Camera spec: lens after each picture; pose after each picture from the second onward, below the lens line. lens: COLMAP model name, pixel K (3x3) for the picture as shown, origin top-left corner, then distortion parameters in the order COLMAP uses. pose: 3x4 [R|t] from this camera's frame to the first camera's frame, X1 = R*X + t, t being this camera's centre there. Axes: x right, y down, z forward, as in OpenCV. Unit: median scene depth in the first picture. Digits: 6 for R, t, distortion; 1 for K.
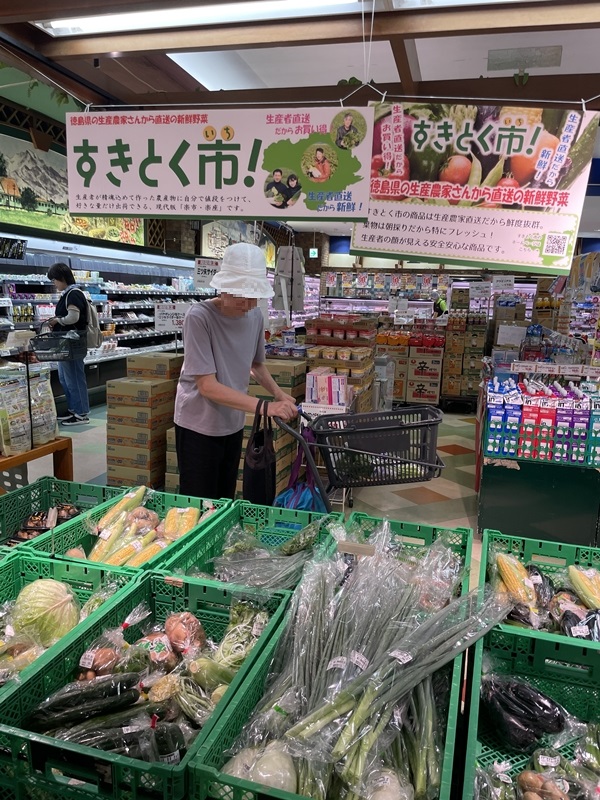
lens RADIAL K [[604.2, 0, 300.4], [0, 604.2, 400.4], [0, 0, 1]] dist [0.013960, 0.000263]
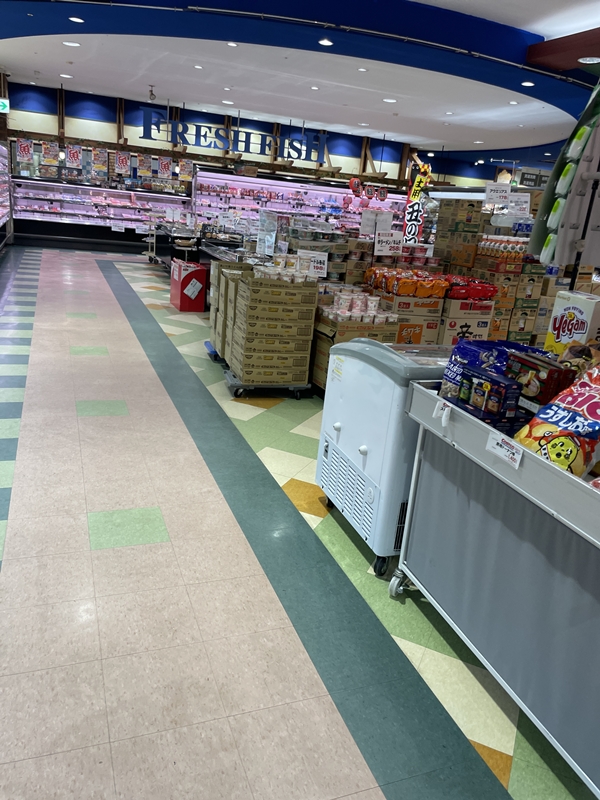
lens RADIAL K [[604.2, 0, 300.6], [0, 604.2, 399.0], [0, 0, 1]] dist [0.013960, 0.000263]
pose [[0.810327, -0.131213, 0.571098, -0.287992], [0.029674, 0.982545, 0.183642, -0.105364], [-0.585226, -0.131863, 0.800077, 0.587936]]
